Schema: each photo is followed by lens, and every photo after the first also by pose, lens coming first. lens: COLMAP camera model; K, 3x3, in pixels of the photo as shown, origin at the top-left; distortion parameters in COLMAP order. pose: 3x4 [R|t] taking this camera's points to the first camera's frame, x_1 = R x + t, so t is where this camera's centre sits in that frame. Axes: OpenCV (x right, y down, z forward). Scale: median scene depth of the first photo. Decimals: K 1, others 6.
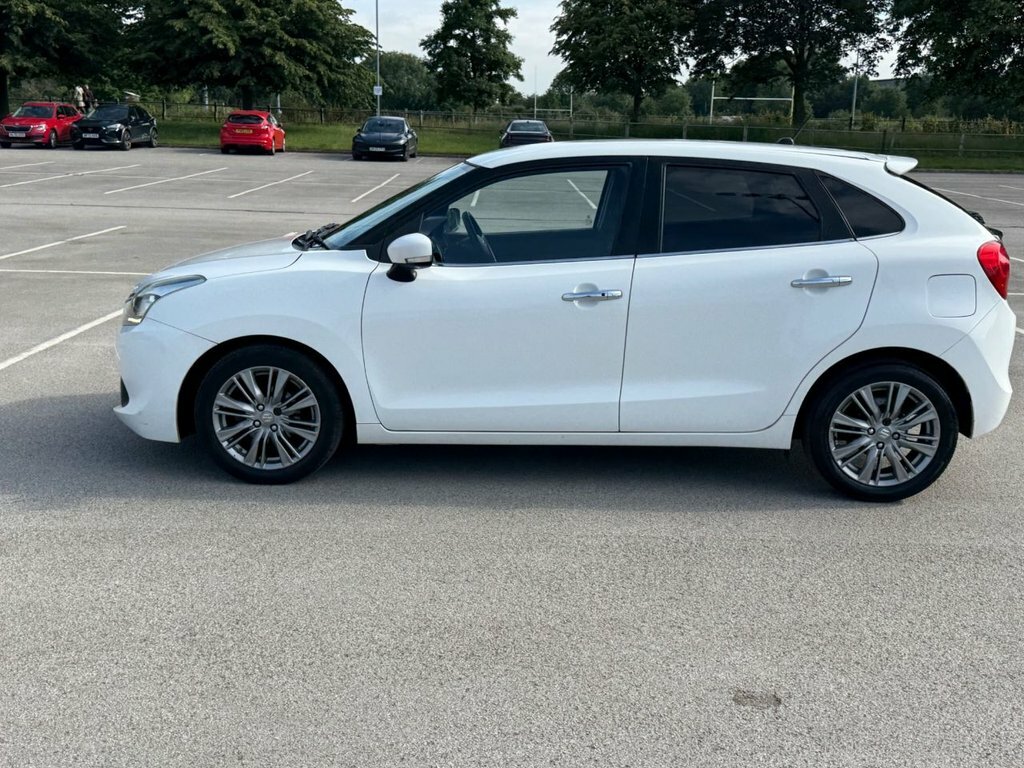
lens RADIAL K [[1166.4, 0, 513.2], [0, 1166.4, 385.6], [0, 0, 1]] dist [0.061446, 0.000000]
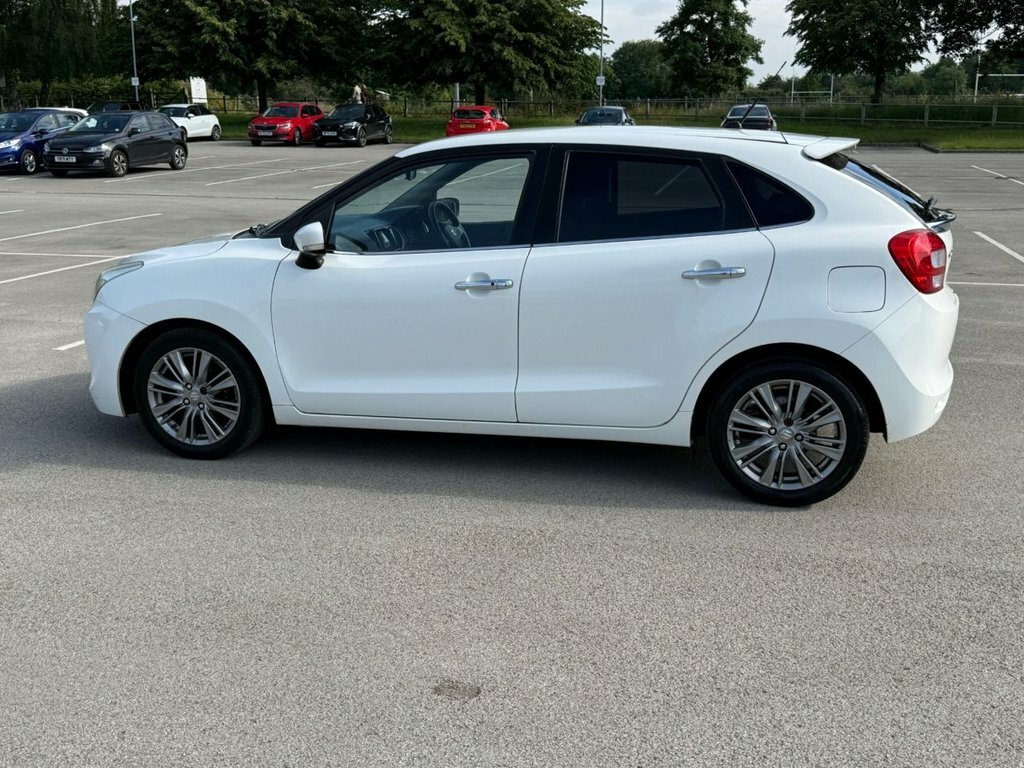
lens RADIAL K [[1166.4, 0, 518.6], [0, 1166.4, 399.5], [0, 0, 1]] dist [0.061446, 0.000000]
pose [[0.972523, 0.033085, -0.230445, 0.322015], [-0.028599, 0.999331, 0.022782, -0.002521], [0.231045, -0.015565, 0.972819, 0.033030]]
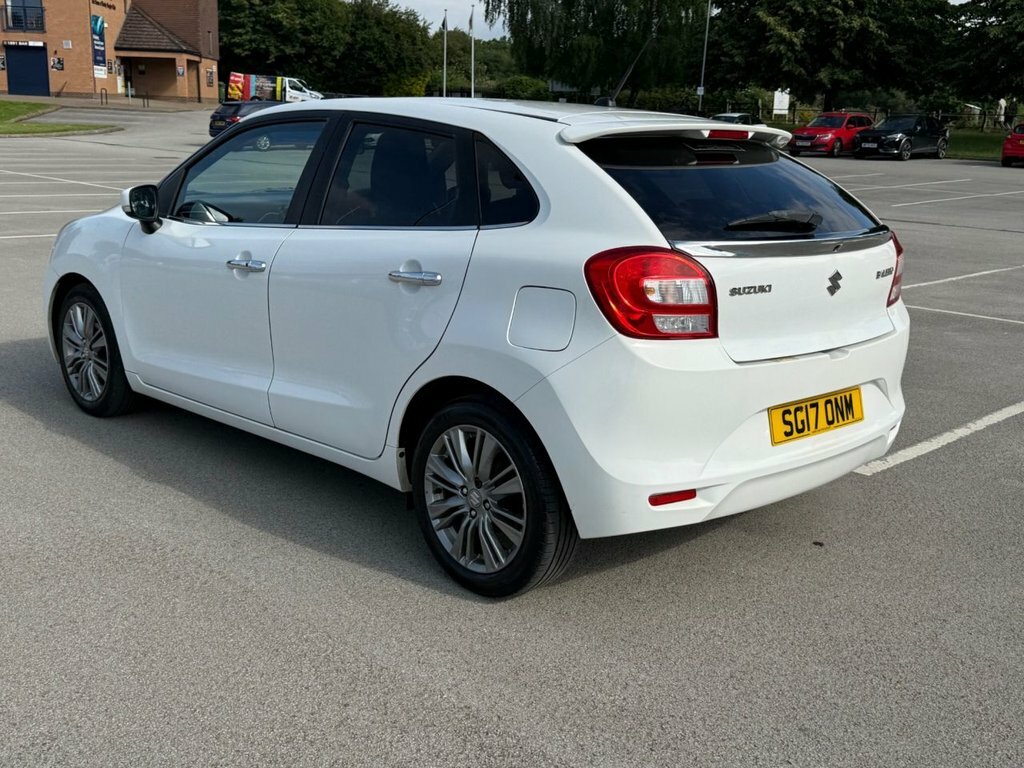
lens RADIAL K [[1166.4, 0, 477.6], [0, 1166.4, 363.4], [0, 0, 1]] dist [0.061446, 0.000000]
pose [[0.699384, 0.153541, -0.698060, 0.801338], [-0.176834, 0.983462, 0.039147, -0.068342], [0.692526, 0.096062, 0.714968, 0.480727]]
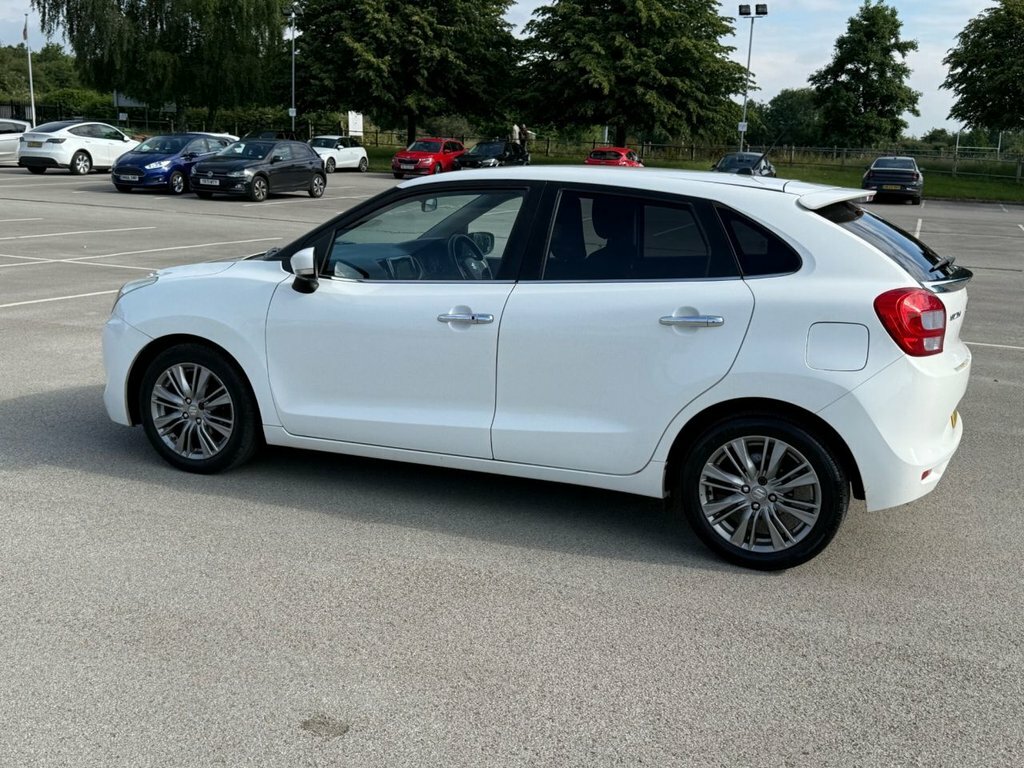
lens RADIAL K [[1166.4, 0, 514.3], [0, 1166.4, 390.5], [0, 0, 1]] dist [0.061446, 0.000000]
pose [[0.930596, 0.089220, -0.355009, 0.451724], [-0.099053, 0.995036, -0.009579, -0.010593], [0.352392, 0.044079, 0.934814, 0.089729]]
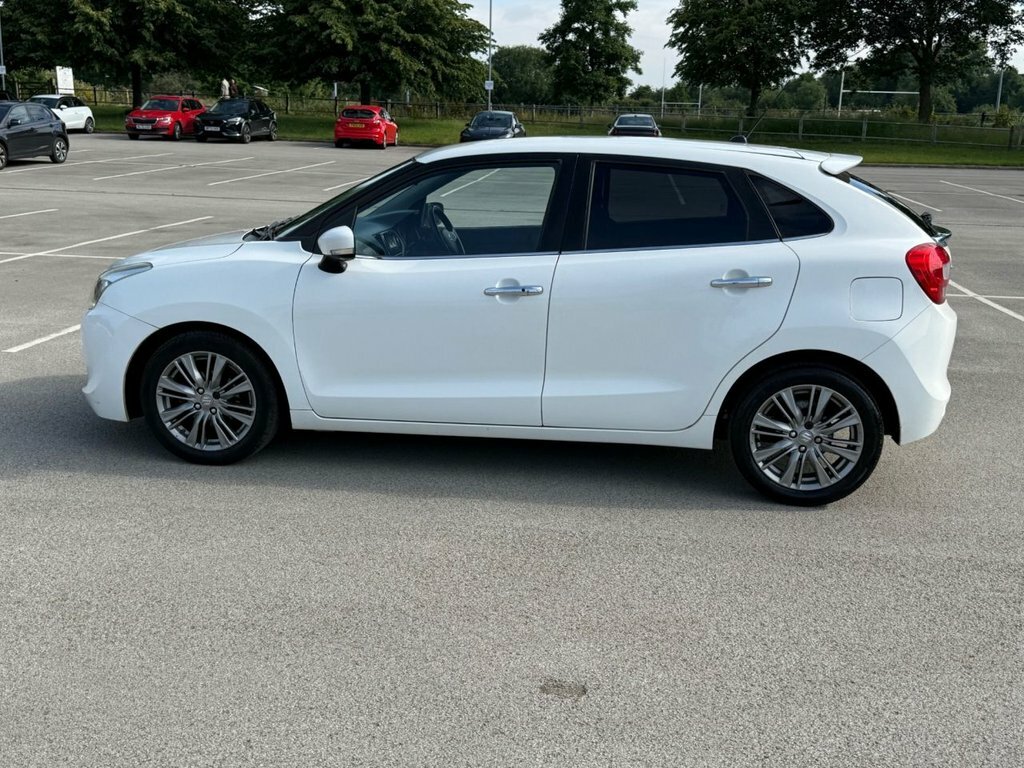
lens RADIAL K [[1166.6, 0, 520.1], [0, 1166.6, 399.1], [0, 0, 1]] dist [0.068336, 0.000000]
pose [[0.993195, 0.032084, -0.111958, 0.185409], [-0.030327, 0.999389, 0.017366, -0.000937], [0.112446, -0.013852, 0.993561, -0.008658]]
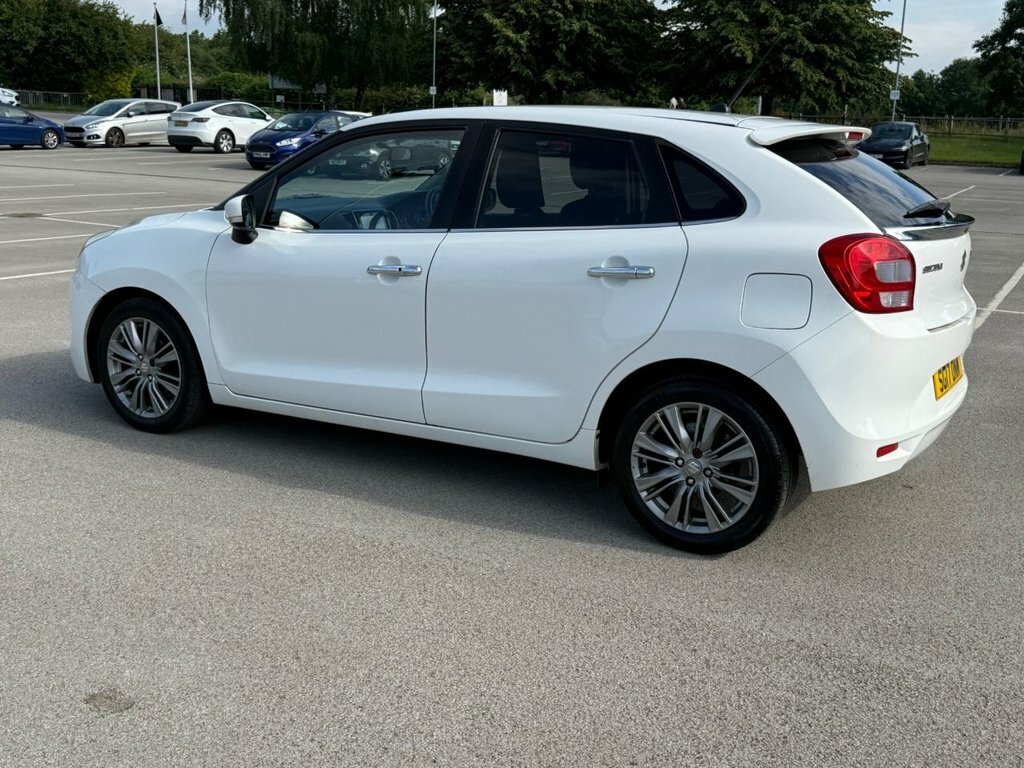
lens RADIAL K [[1166.4, 0, 508.5], [0, 1166.4, 387.3], [0, 0, 1]] dist [0.061446, 0.000000]
pose [[0.868940, 0.112464, -0.481970, 0.582380], [-0.118031, 0.992831, 0.018872, -0.013407], [0.480637, 0.040488, 0.875985, 0.238608]]
